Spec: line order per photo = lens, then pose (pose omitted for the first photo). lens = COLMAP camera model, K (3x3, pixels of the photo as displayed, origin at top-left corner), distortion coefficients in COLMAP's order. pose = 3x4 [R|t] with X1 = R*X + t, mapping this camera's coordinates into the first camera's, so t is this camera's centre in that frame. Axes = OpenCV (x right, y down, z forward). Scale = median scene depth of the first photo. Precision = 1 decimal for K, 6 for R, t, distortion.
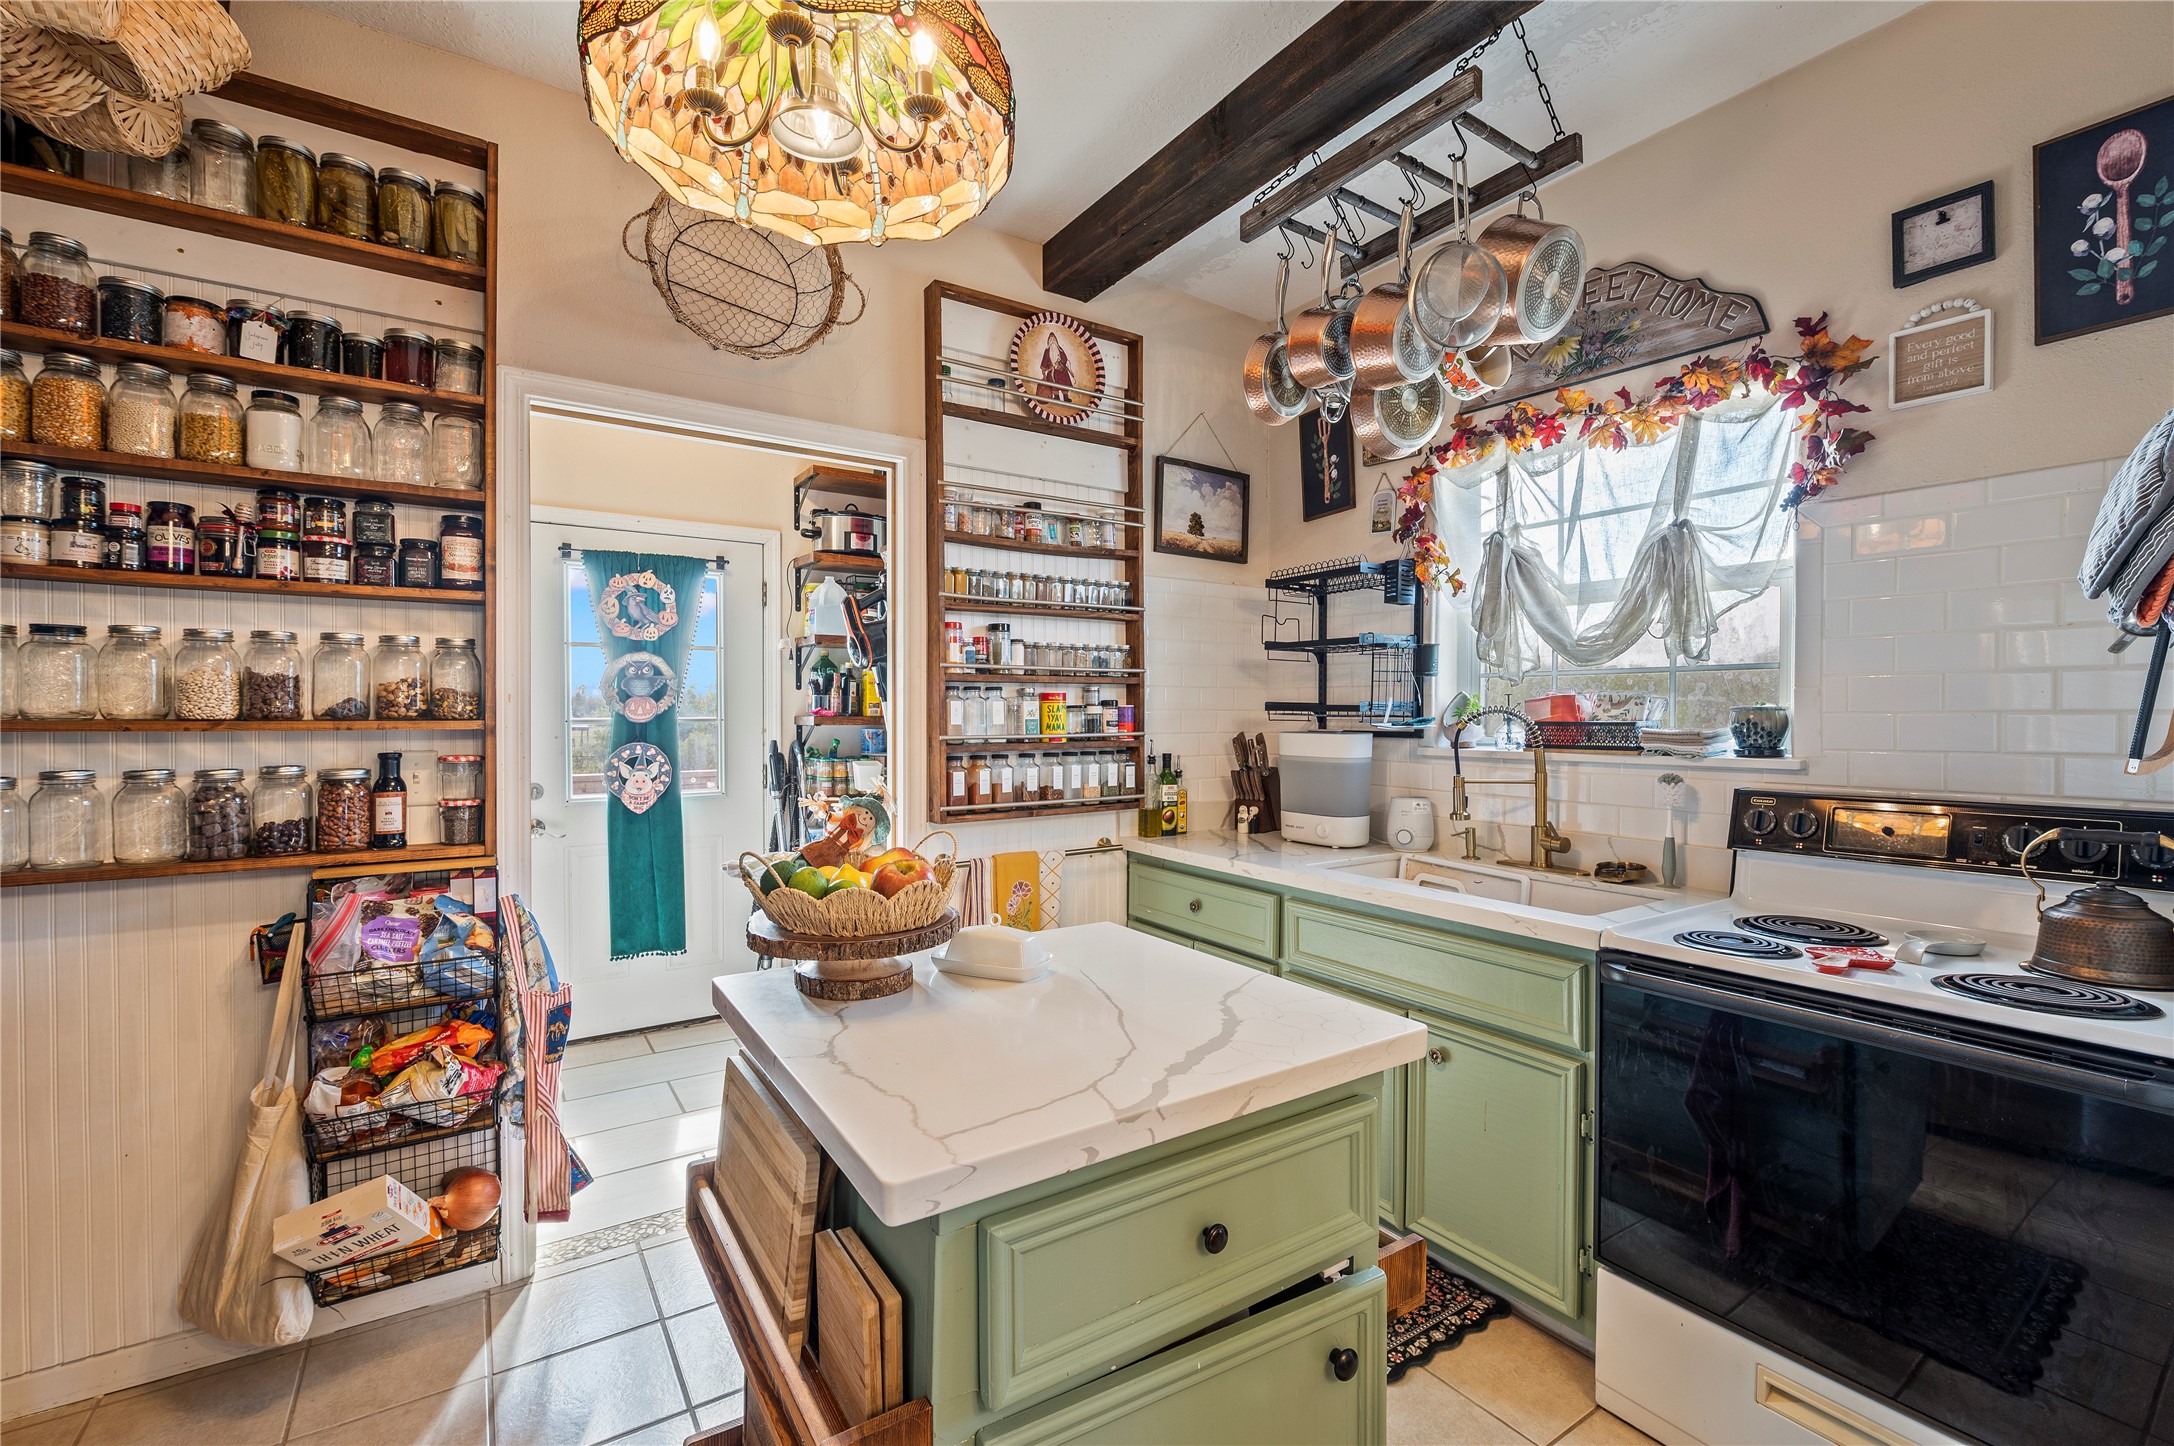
lens RADIAL K [[908.9, 0, 1116.5], [0, 908.9, 722.5], [0, 0, 1]] dist [-0.002518, -0.002886]
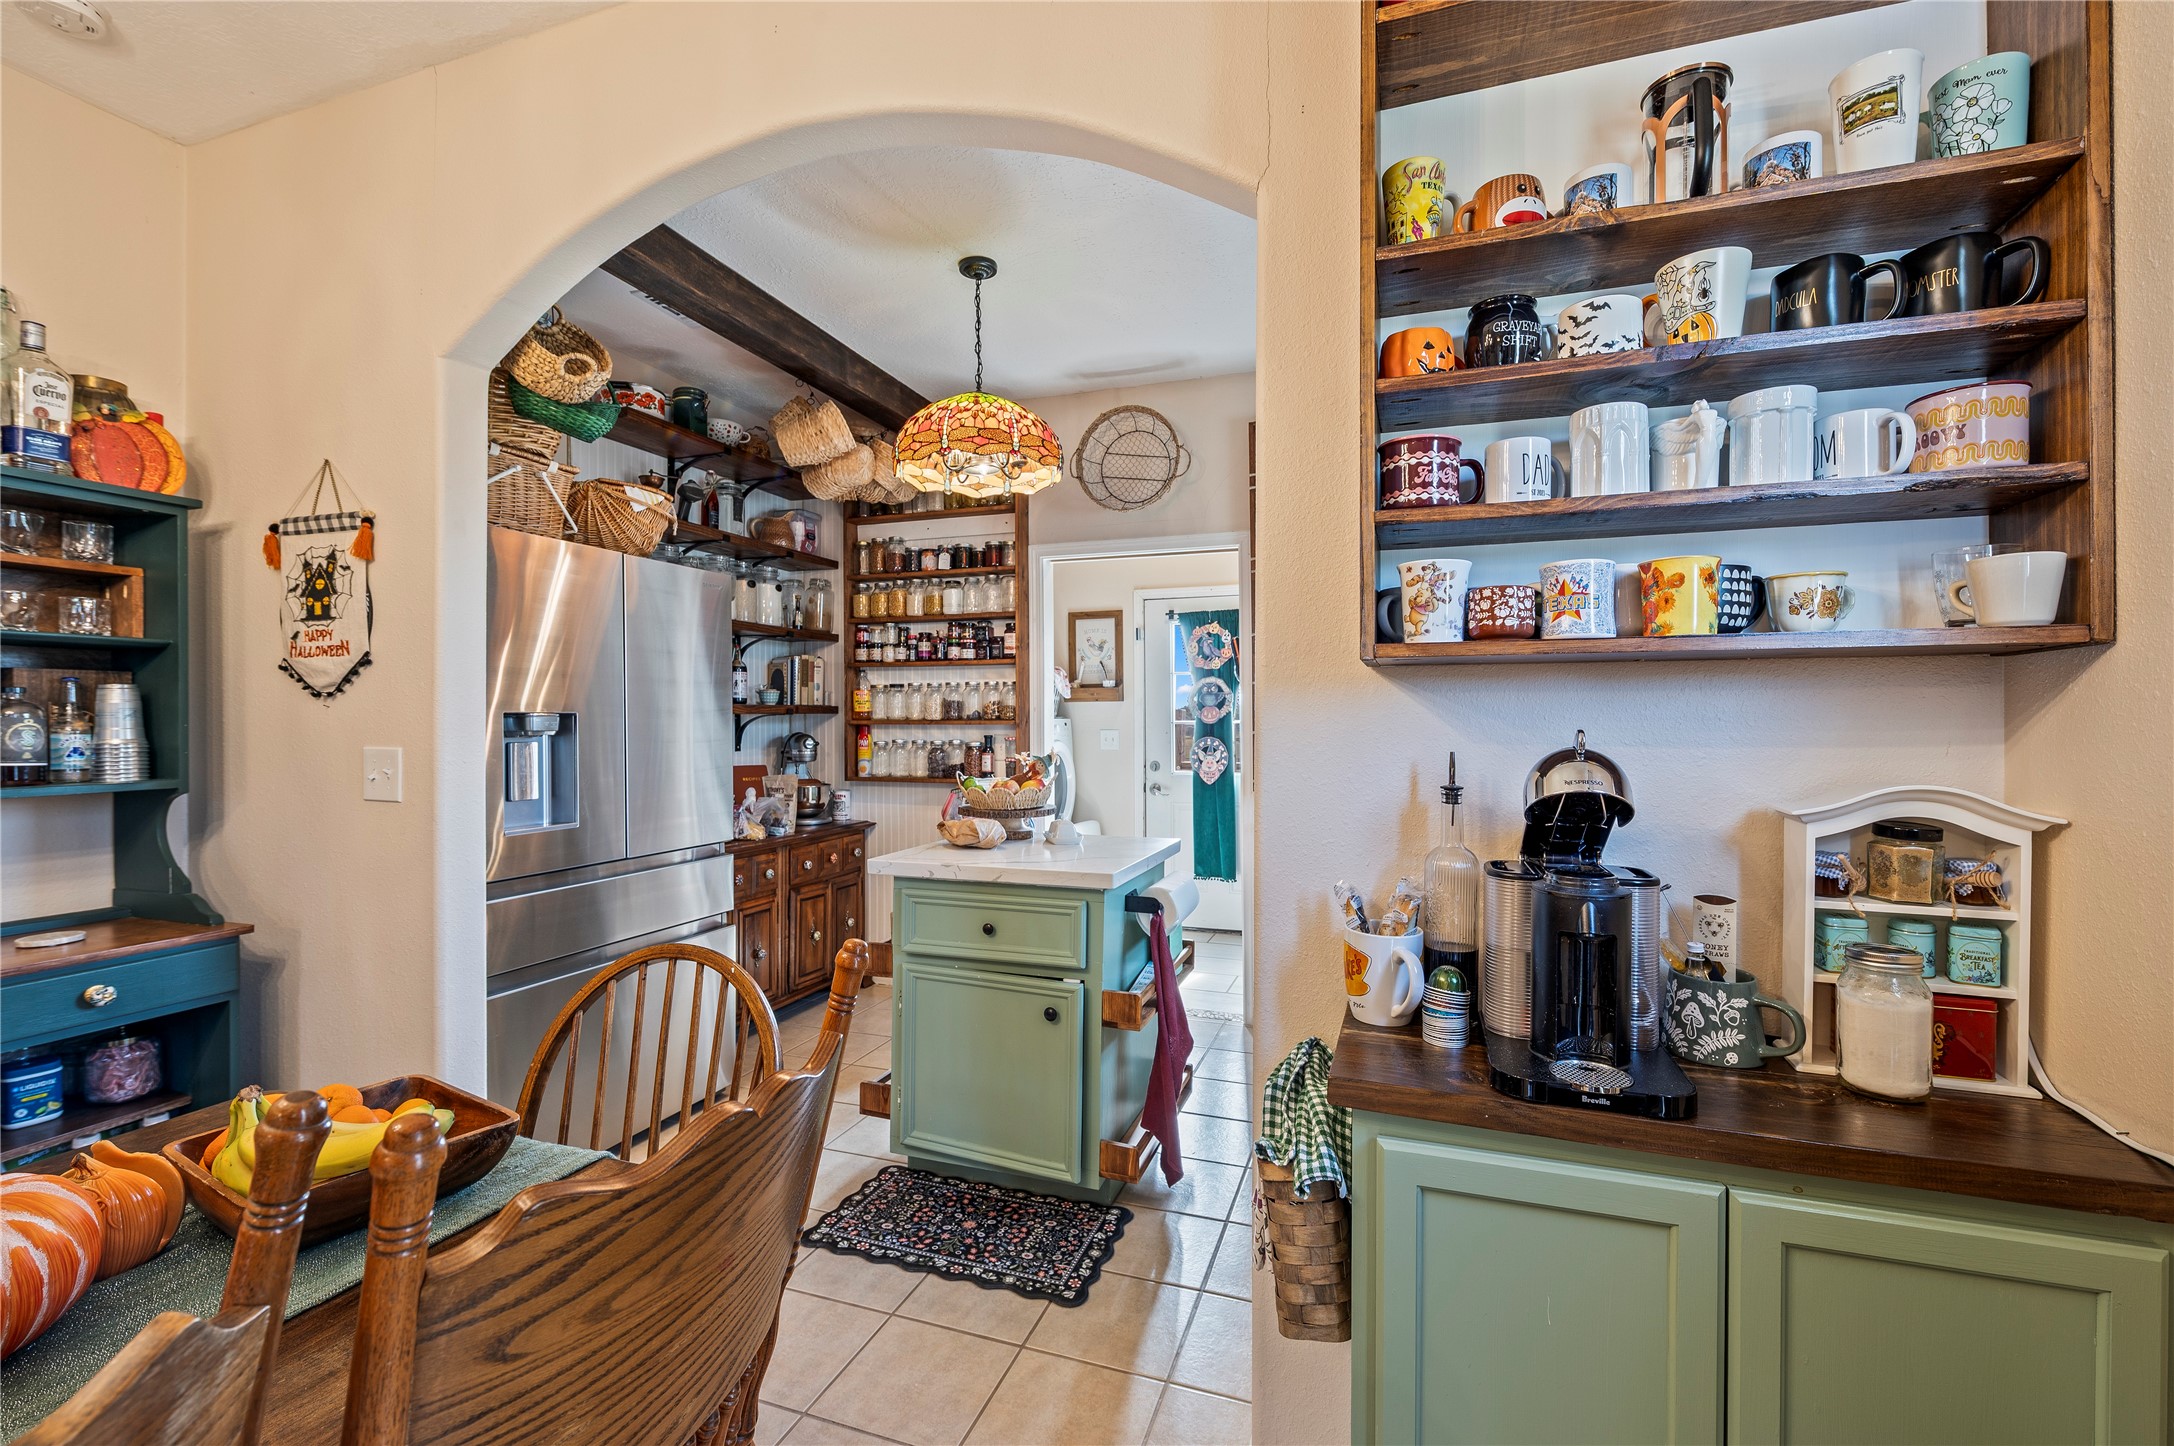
lens RADIAL K [[908.9, 0, 1099.4], [0, 908.9, 718.7], [0, 0, 1]] dist [-0.002518, -0.002886]
pose [[0.579073, -0.003126, -0.815270, 0.850373], [-0.005590, 0.999954, -0.007804, 0.006674], [0.815257, 0.009077, 0.579029, -0.033459]]
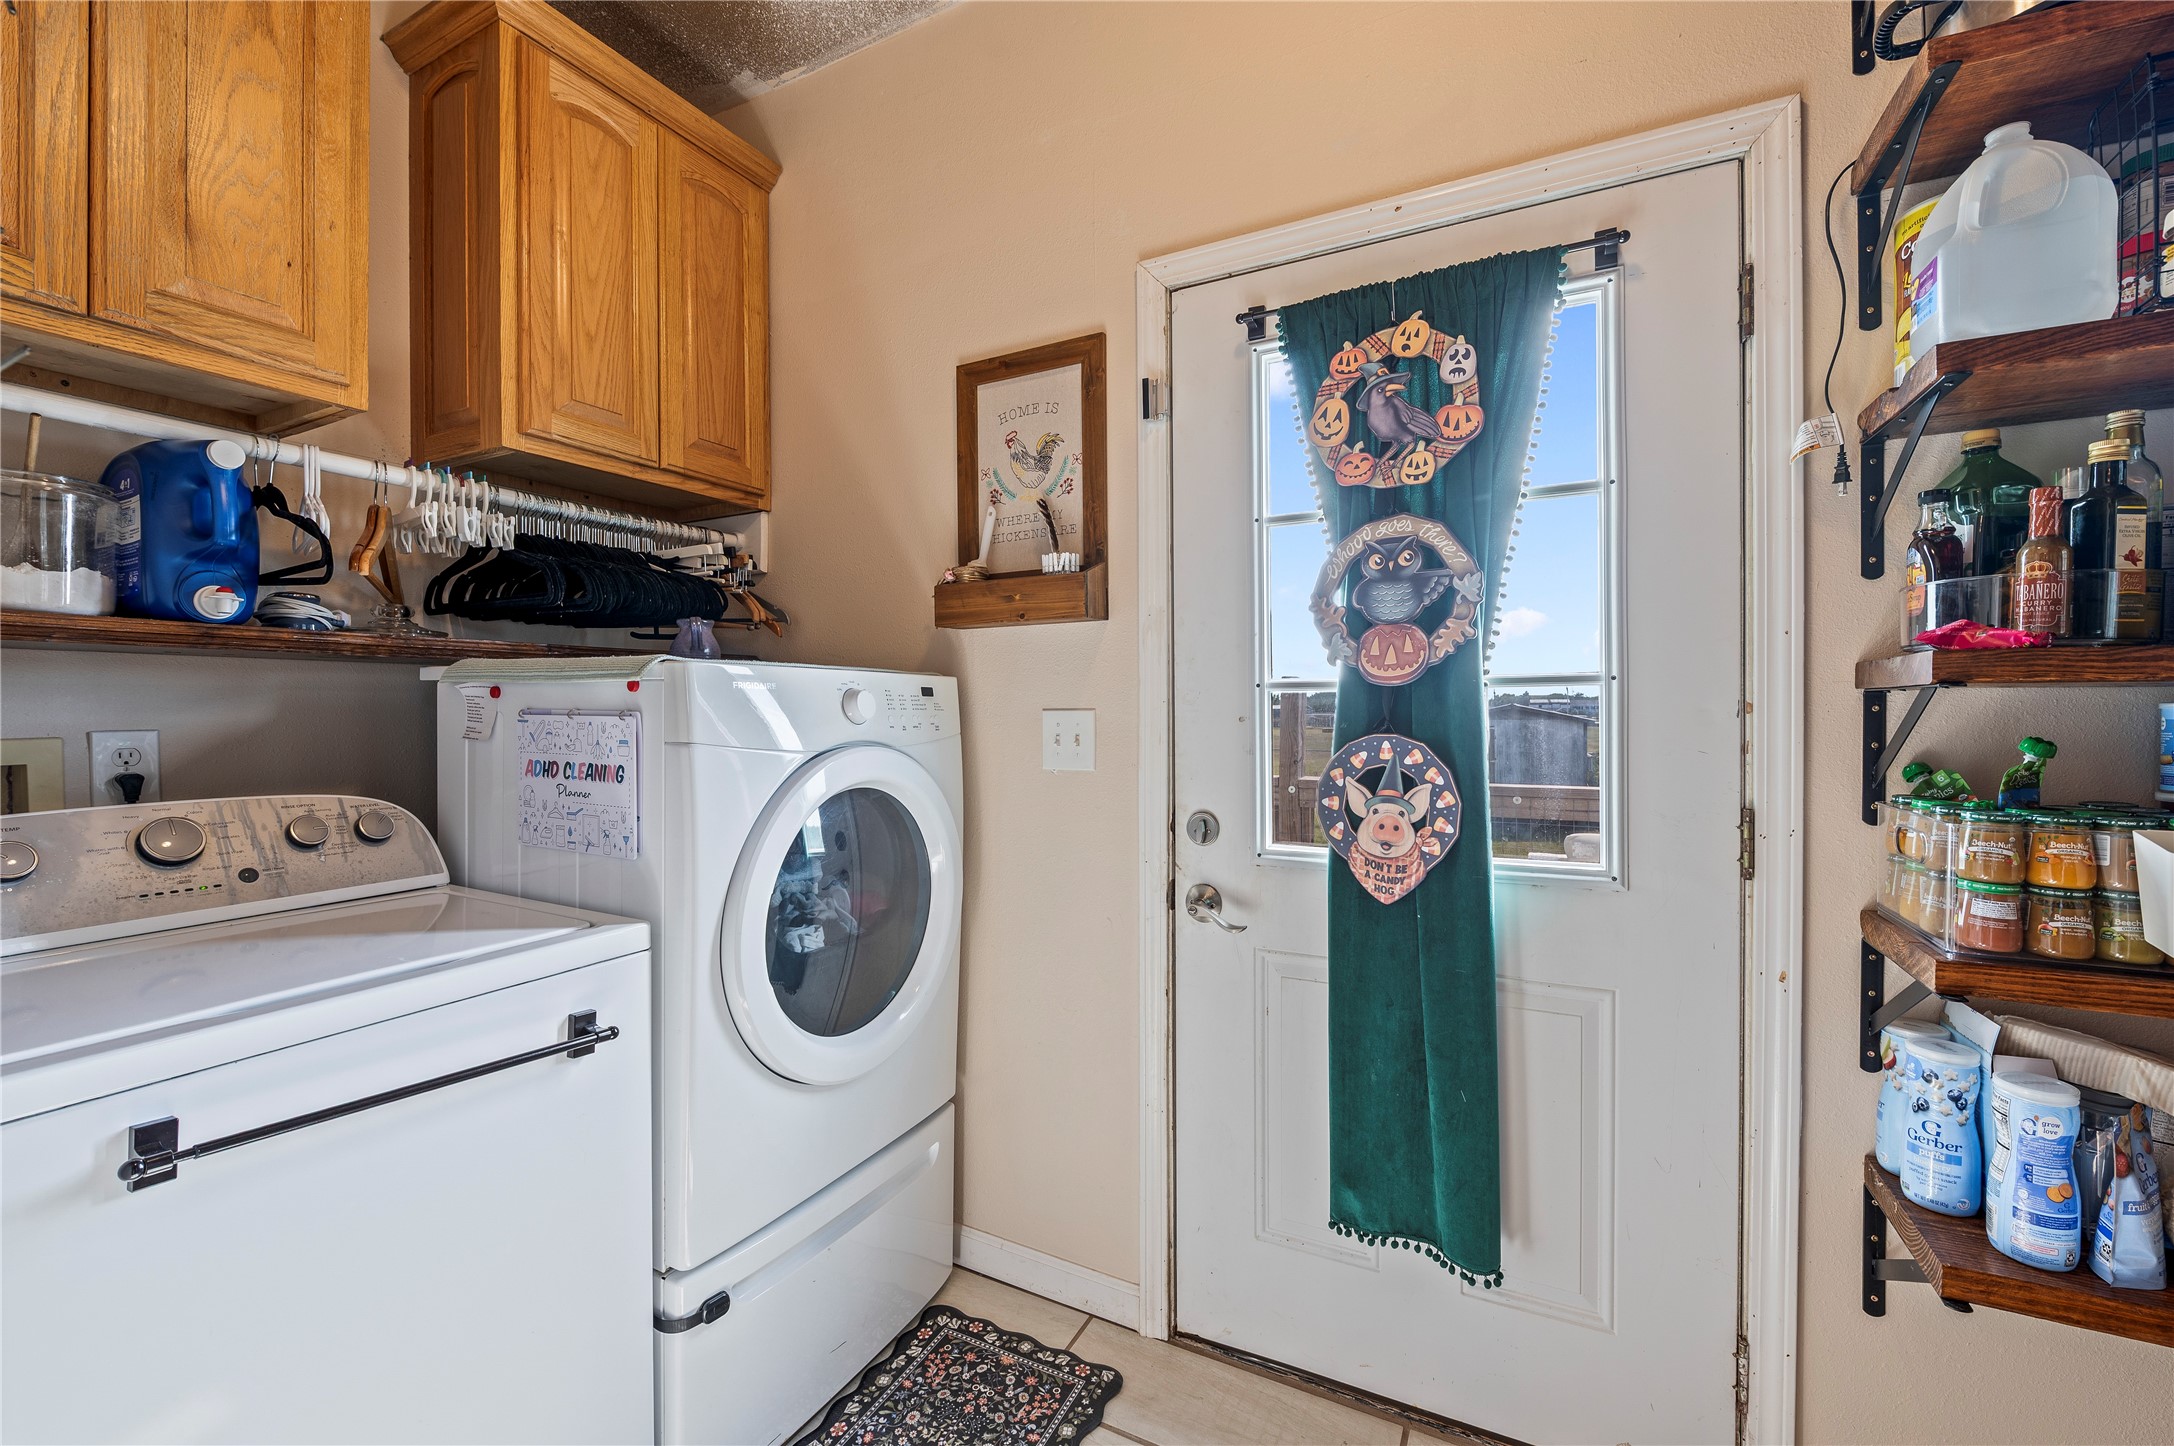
lens RADIAL K [[908.9, 0, 1095.9], [0, 908.9, 712.8], [0, 0, 1]] dist [-0.002518, -0.002886]
pose [[0.446904, -0.004552, -0.894570, -0.303026], [-0.015098, 0.999806, -0.012630, 0.028370], [0.894455, 0.019150, 0.446748, 0.983956]]
